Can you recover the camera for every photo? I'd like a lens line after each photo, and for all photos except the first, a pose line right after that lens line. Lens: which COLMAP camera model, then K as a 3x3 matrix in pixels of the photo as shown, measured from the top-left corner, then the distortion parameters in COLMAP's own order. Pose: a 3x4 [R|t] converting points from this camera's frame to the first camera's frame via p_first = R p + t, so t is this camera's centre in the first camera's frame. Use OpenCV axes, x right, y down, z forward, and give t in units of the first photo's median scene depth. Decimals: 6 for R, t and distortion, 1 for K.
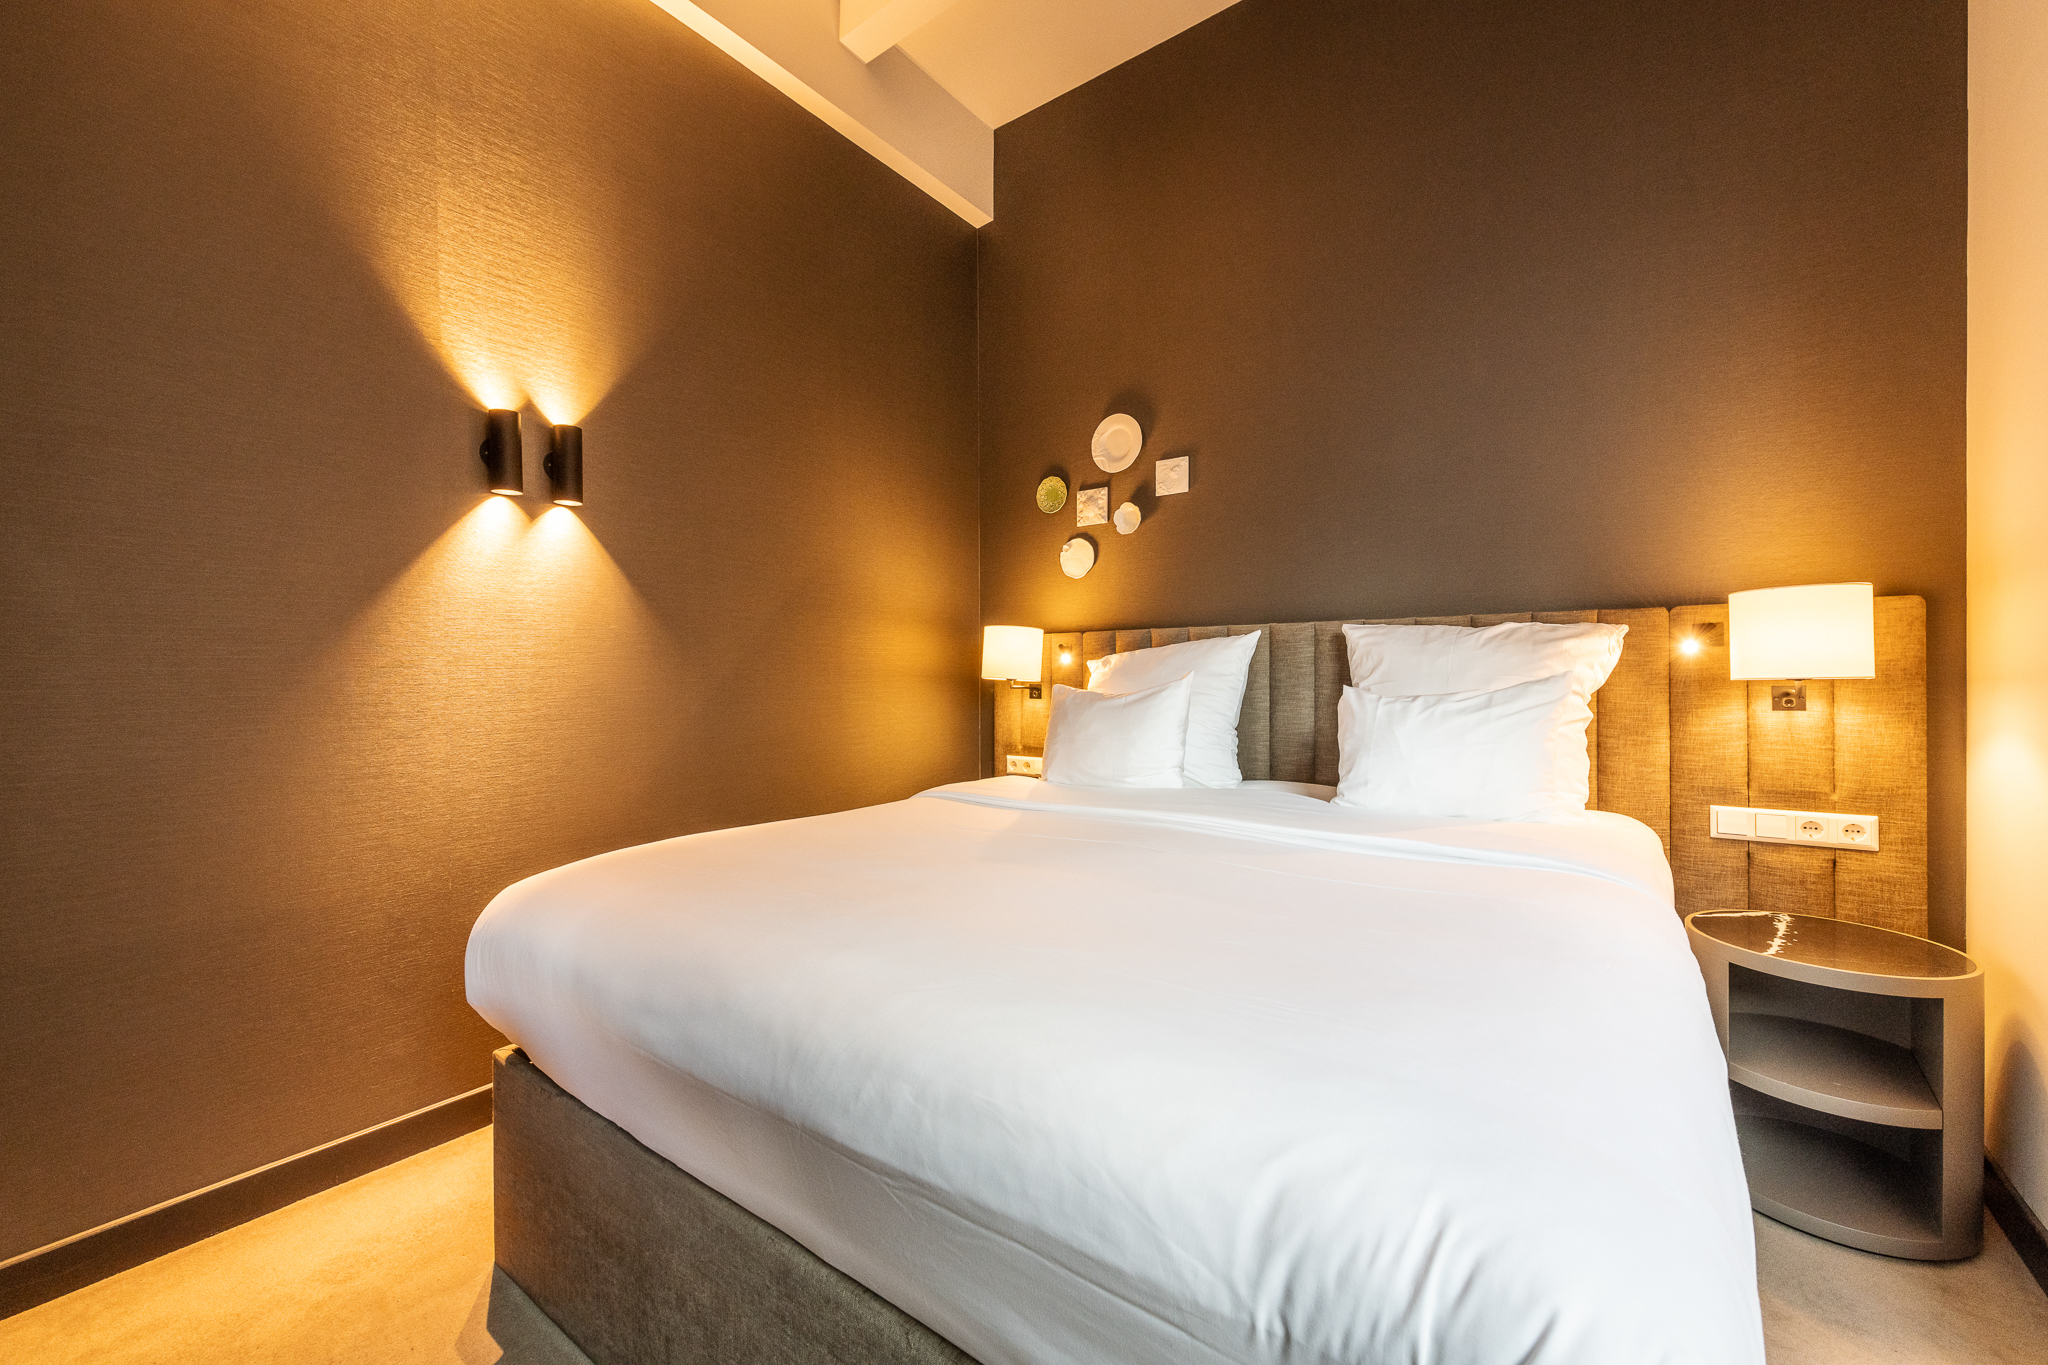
lens RADIAL K [[811.4, 0, 1021.2], [0, 811.4, 677.6], [0, 0, 1]] dist [0.013115, -0.003119]
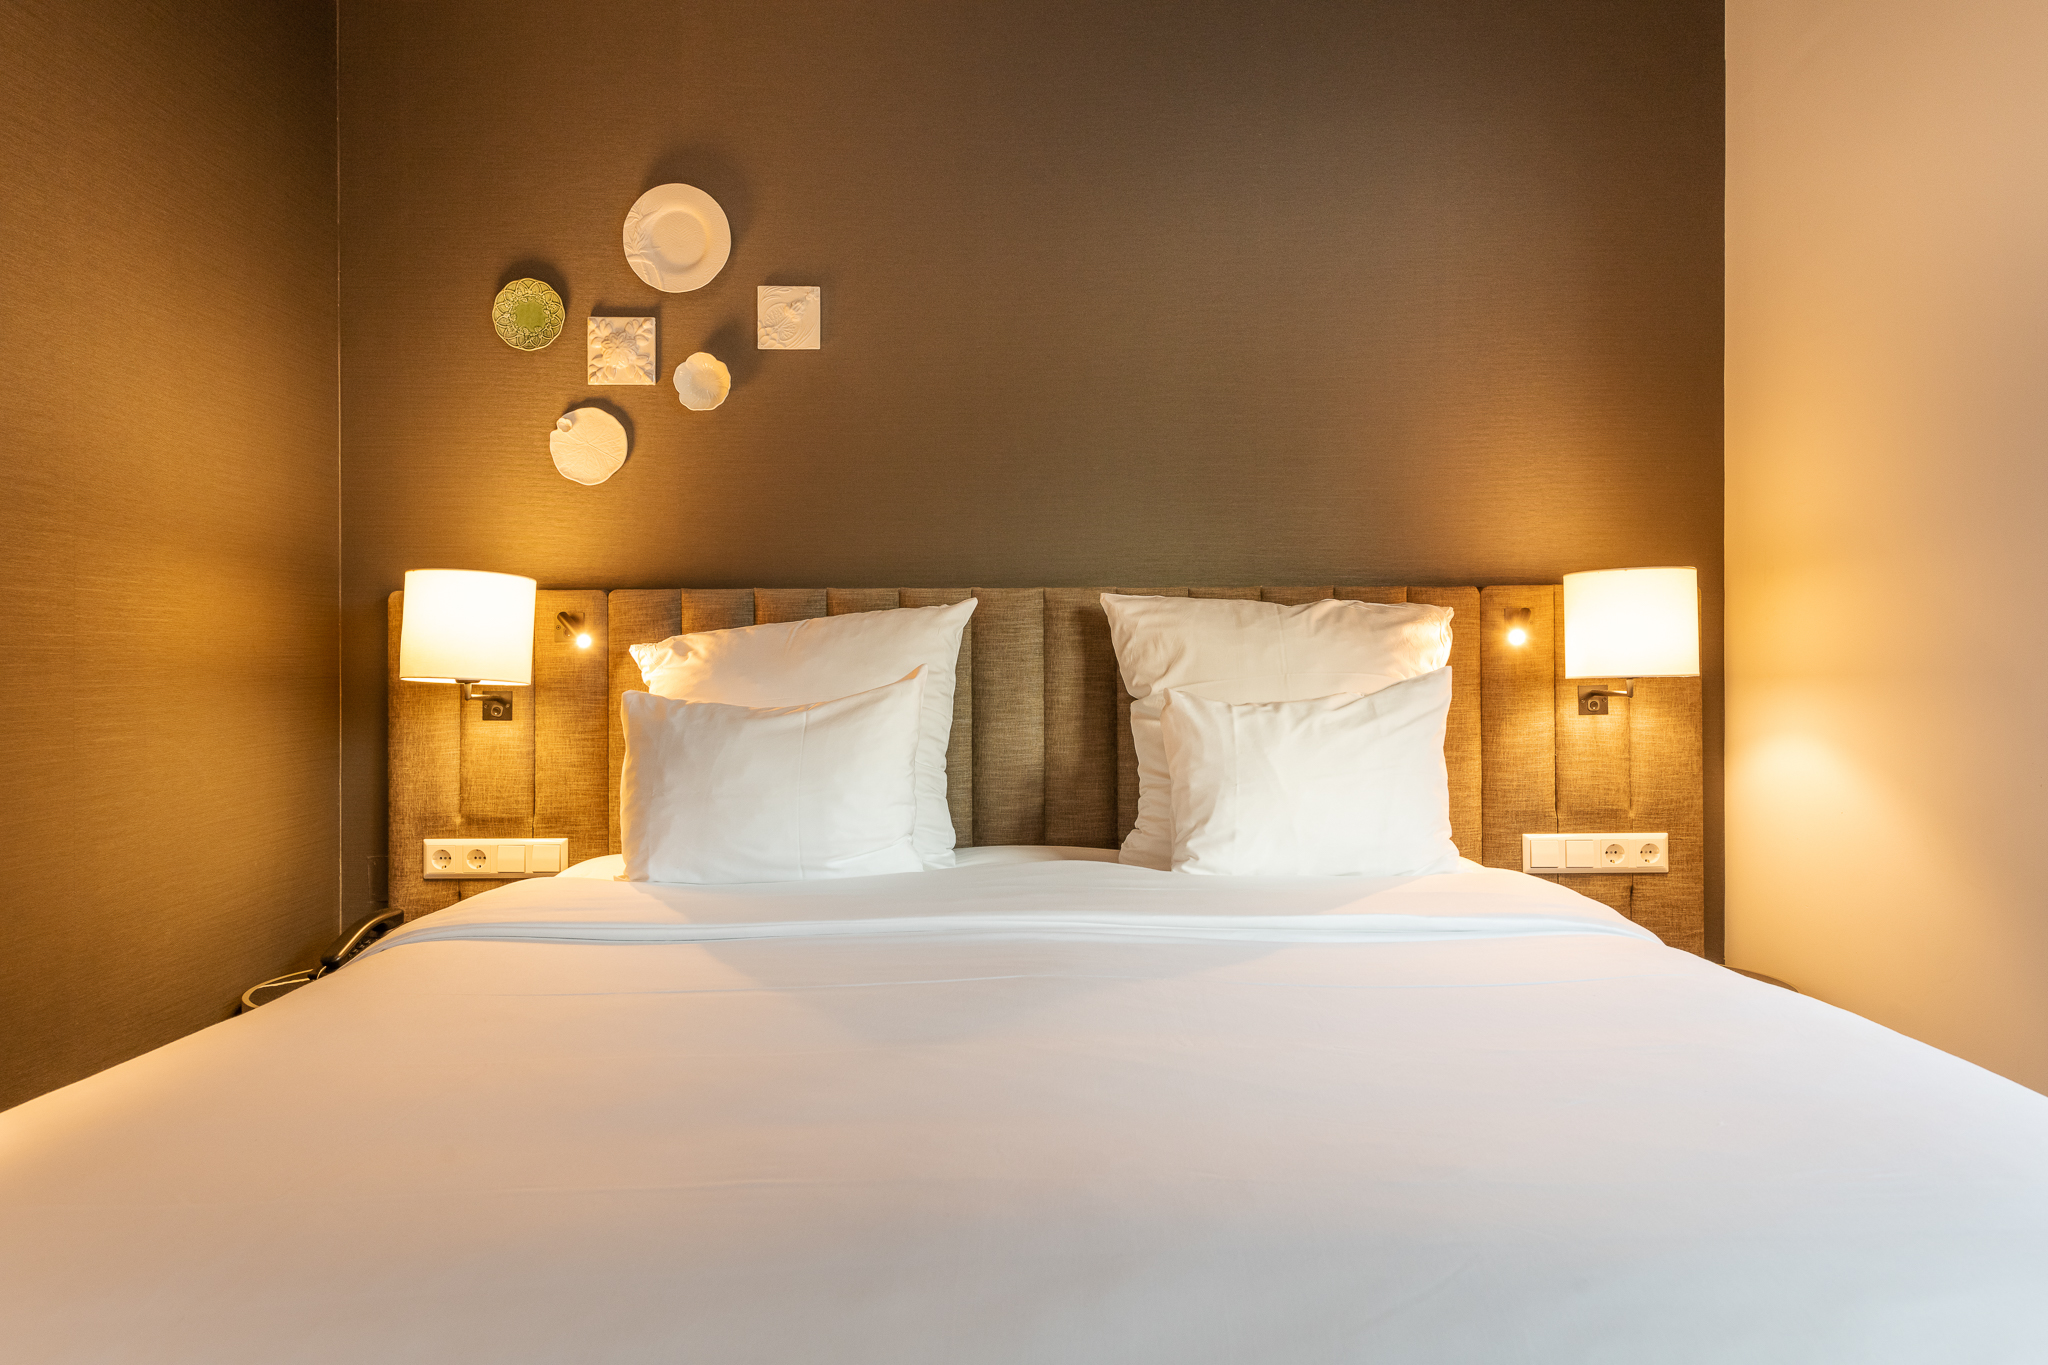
lens RADIAL K [[1359.2, 0, 1023.7], [0, 1359.2, 676.2], [0, 0, 1]] dist [0.035420, -0.000232]
pose [[0.797799, -0.000371, 0.602923, -0.288718], [0.001745, 0.999997, -0.001694, 0.001355], [-0.602921, 0.002403, 0.797798, 0.174895]]
